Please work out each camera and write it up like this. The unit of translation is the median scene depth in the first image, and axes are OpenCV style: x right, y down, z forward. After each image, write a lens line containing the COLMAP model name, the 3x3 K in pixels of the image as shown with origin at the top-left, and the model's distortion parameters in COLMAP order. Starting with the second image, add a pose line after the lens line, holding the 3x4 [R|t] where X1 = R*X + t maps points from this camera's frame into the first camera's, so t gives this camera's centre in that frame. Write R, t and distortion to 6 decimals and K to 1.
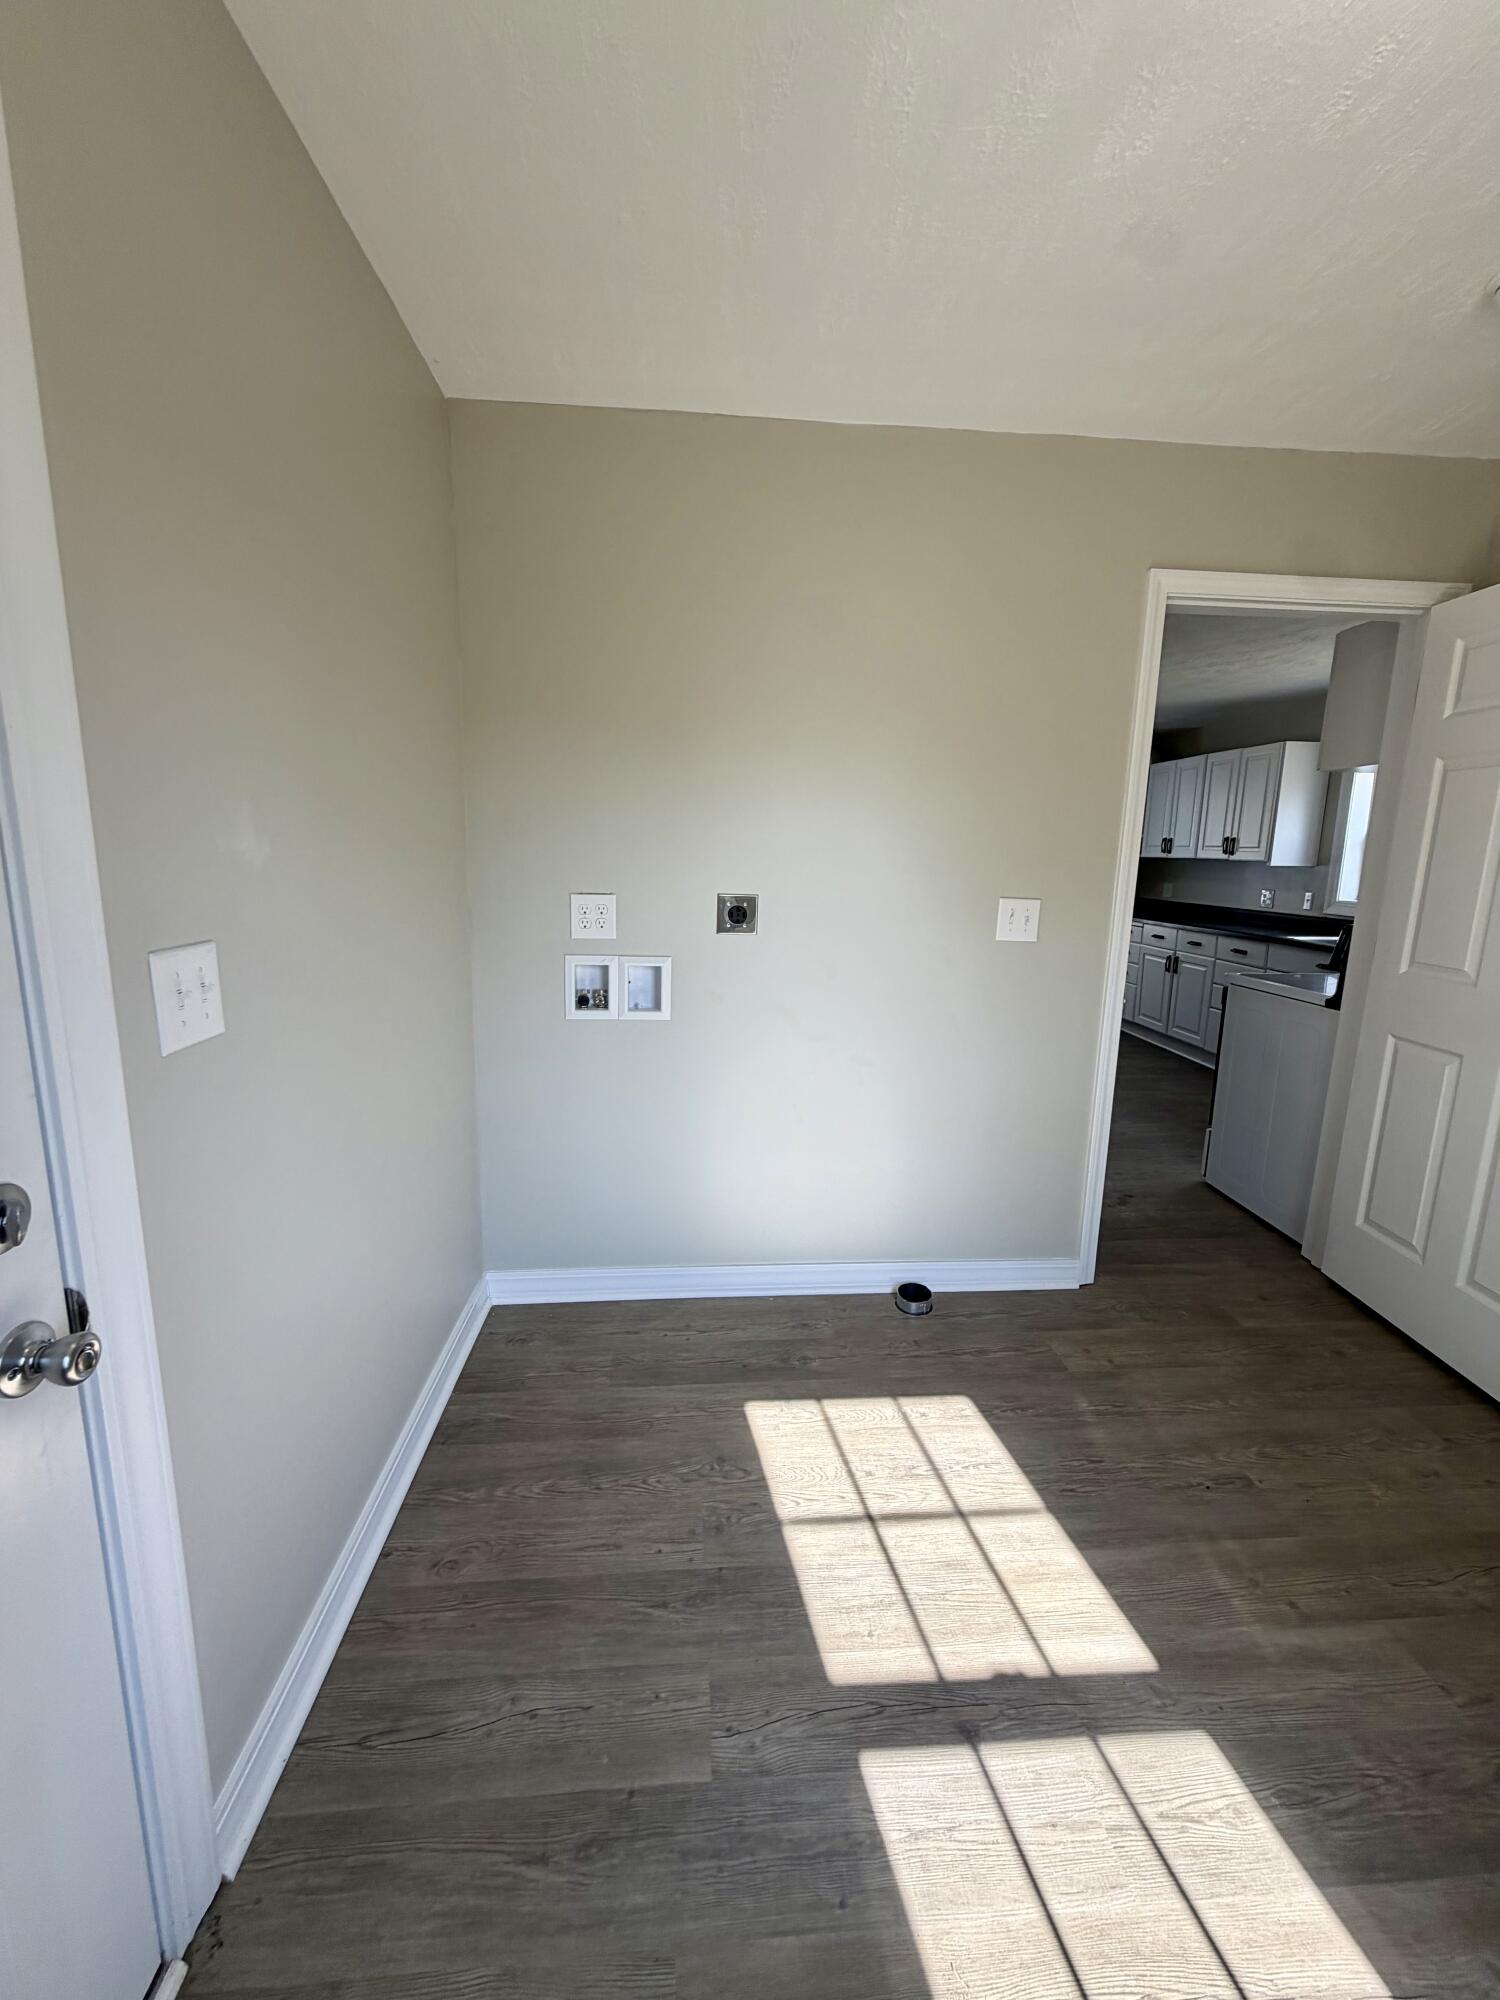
lens RADIAL K [[797.0, 0, 751.6], [0, 797.0, 996.3], [0, 0, 1]] dist [0.000073, 0.000460]
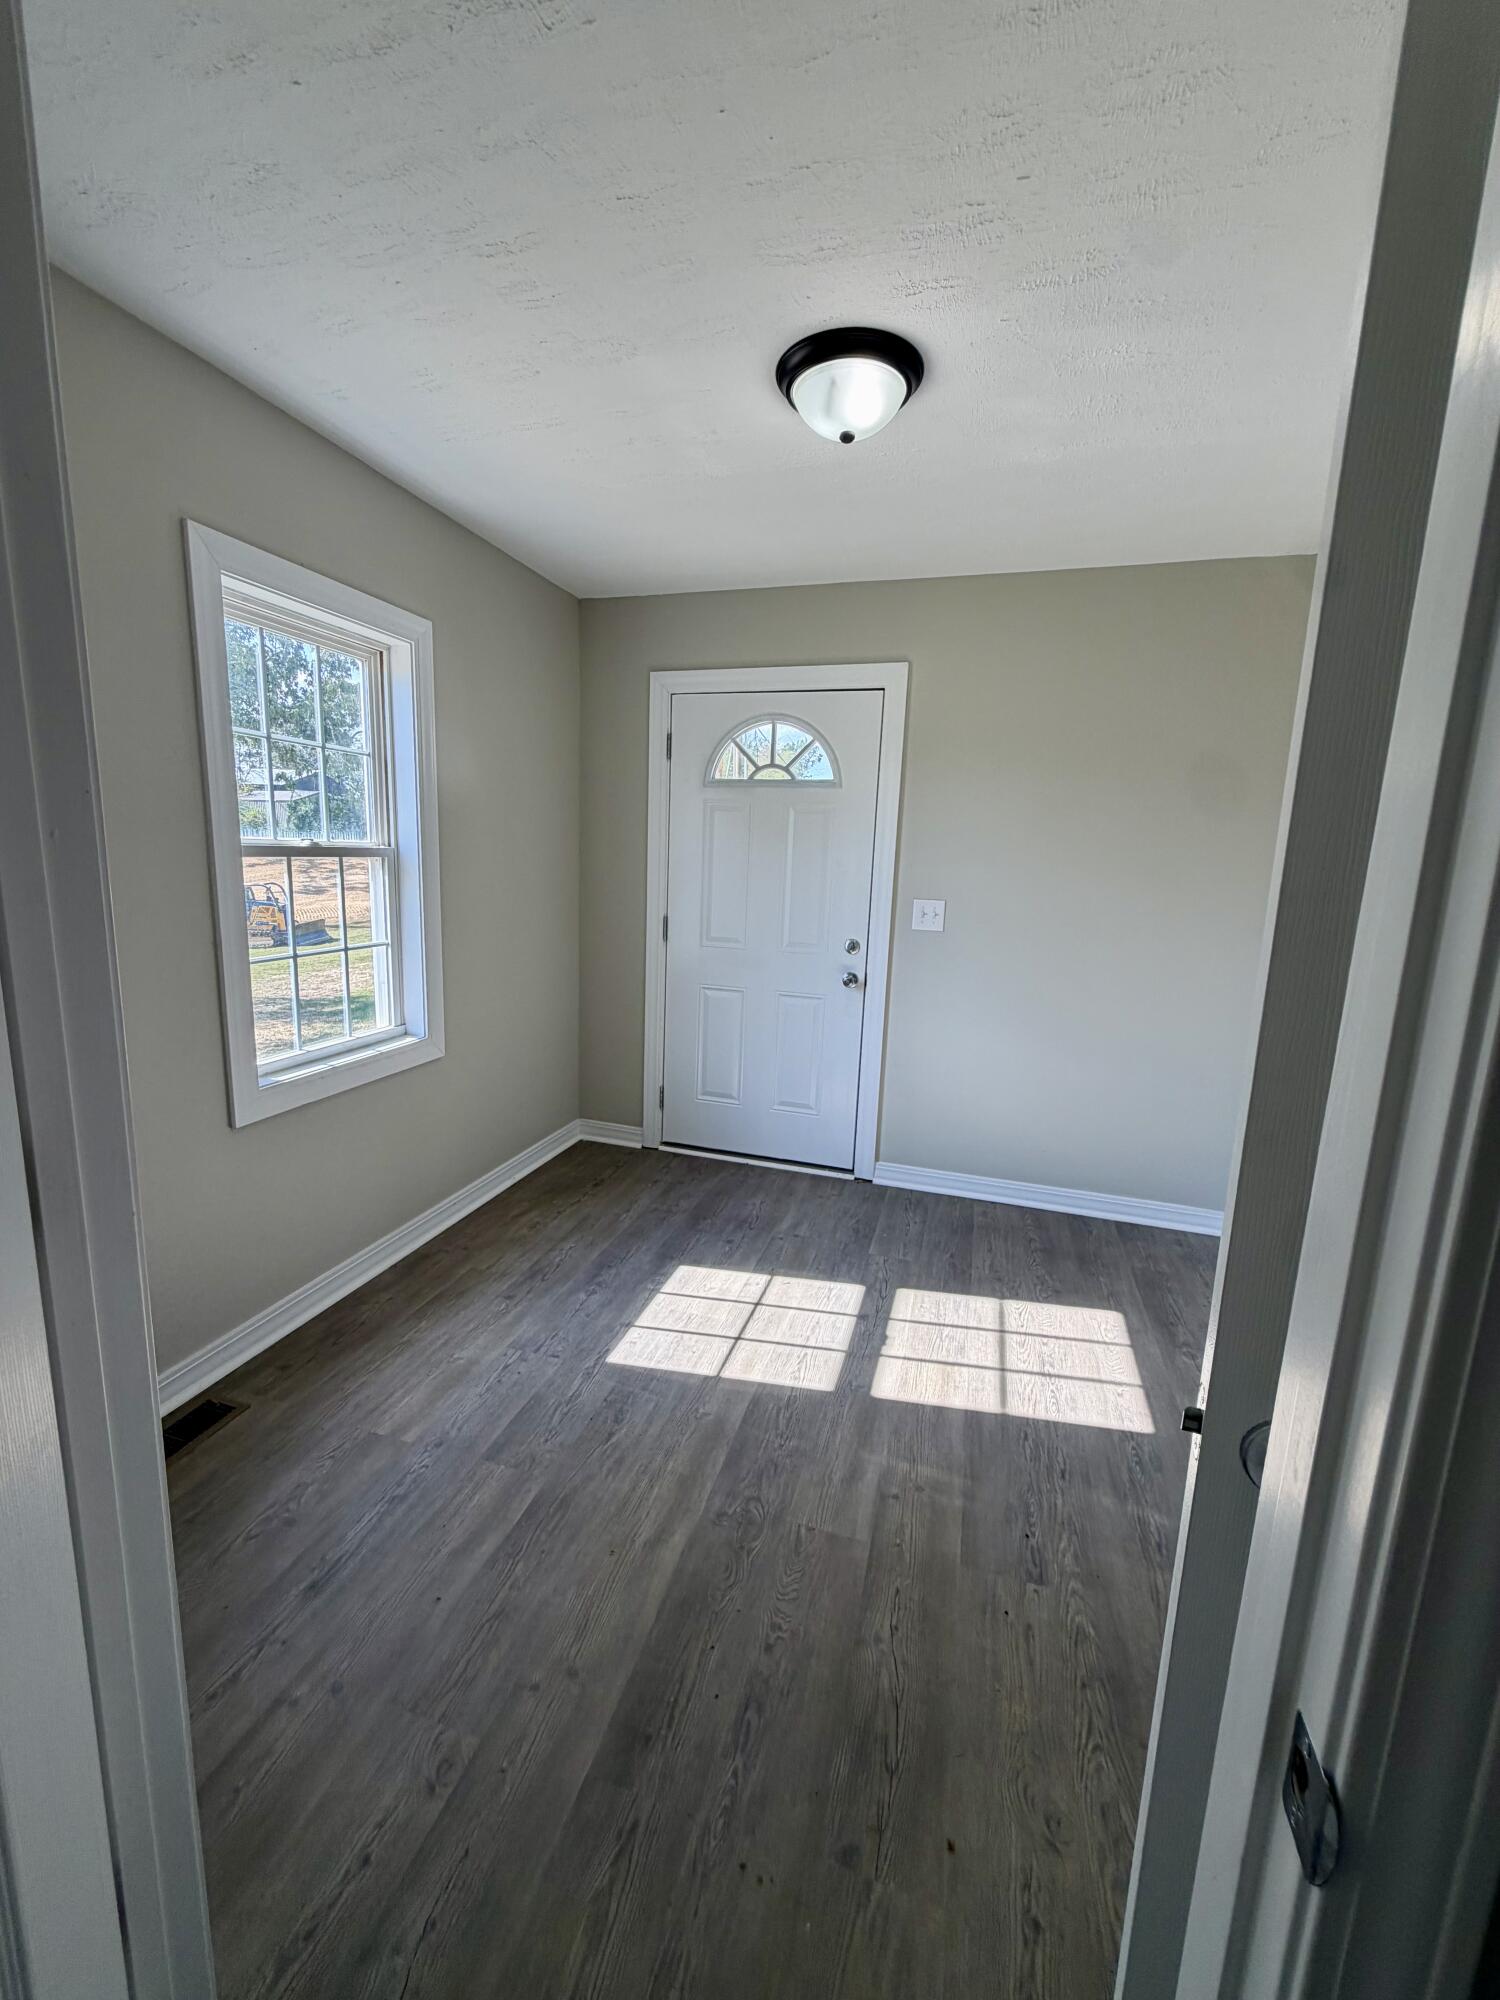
lens RADIAL K [[797.0, 0, 751.6], [0, 797.0, 996.3], [0, 0, 1]] dist [0.000073, 0.000460]
pose [[-0.356036, 0.129496, -0.925456, 1.783142], [-0.208154, 0.954480, 0.213637, -0.162099], [0.910994, 0.268700, -0.312874, 0.988087]]
